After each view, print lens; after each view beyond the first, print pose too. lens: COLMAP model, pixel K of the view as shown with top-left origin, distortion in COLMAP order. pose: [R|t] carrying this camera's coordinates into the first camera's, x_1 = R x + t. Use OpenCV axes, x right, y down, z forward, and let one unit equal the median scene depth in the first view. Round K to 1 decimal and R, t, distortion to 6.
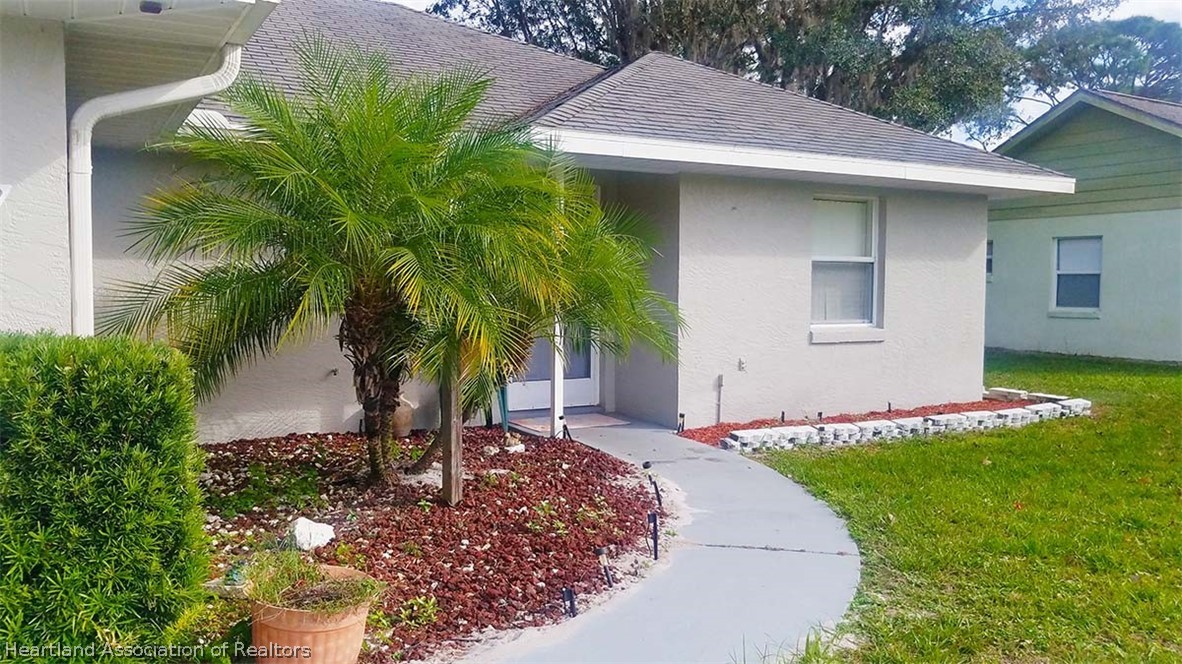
lens RADIAL K [[940.8, 0, 591.2], [0, 940.8, 332.8], [0, 0, 1]] dist [0.013050, 0.007002]
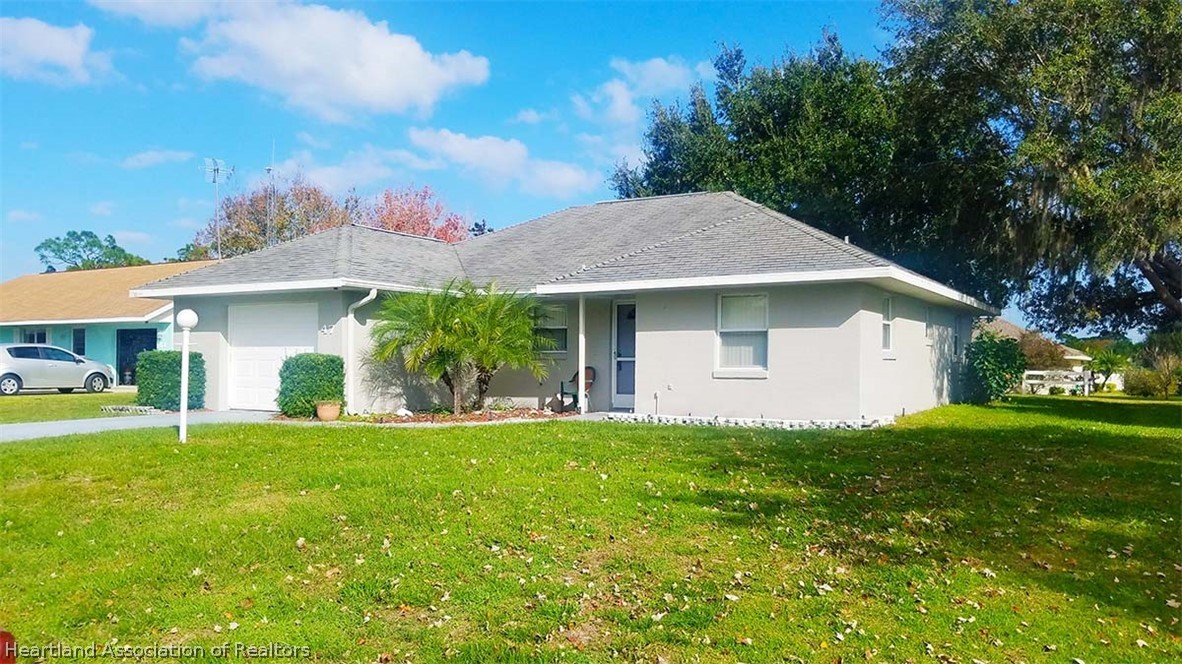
lens RADIAL K [[940.8, 0, 592.5], [0, 940.8, 339.1], [0, 0, 1]] dist [0.013050, 0.007002]
pose [[0.485320, -0.032286, -0.873740, 1.688414], [-0.050001, 0.996658, -0.064601, 0.065230], [0.872906, 0.075040, 0.482084, -0.076922]]
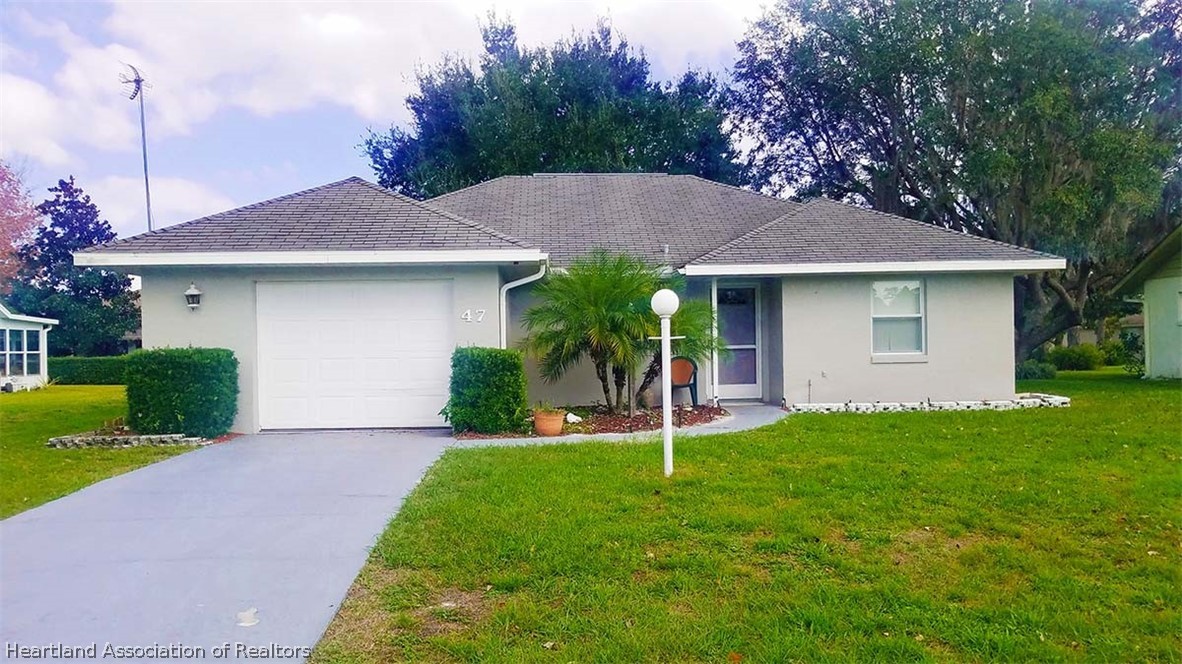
lens RADIAL K [[940.8, 0, 594.4], [0, 940.8, 326.2], [0, 0, 1]] dist [0.013050, 0.007002]
pose [[0.886845, -0.036027, -0.460660, 0.593018], [0.000010, 0.996957, -0.077949, 0.080402], [0.462066, 0.069124, 0.884147, -0.838358]]
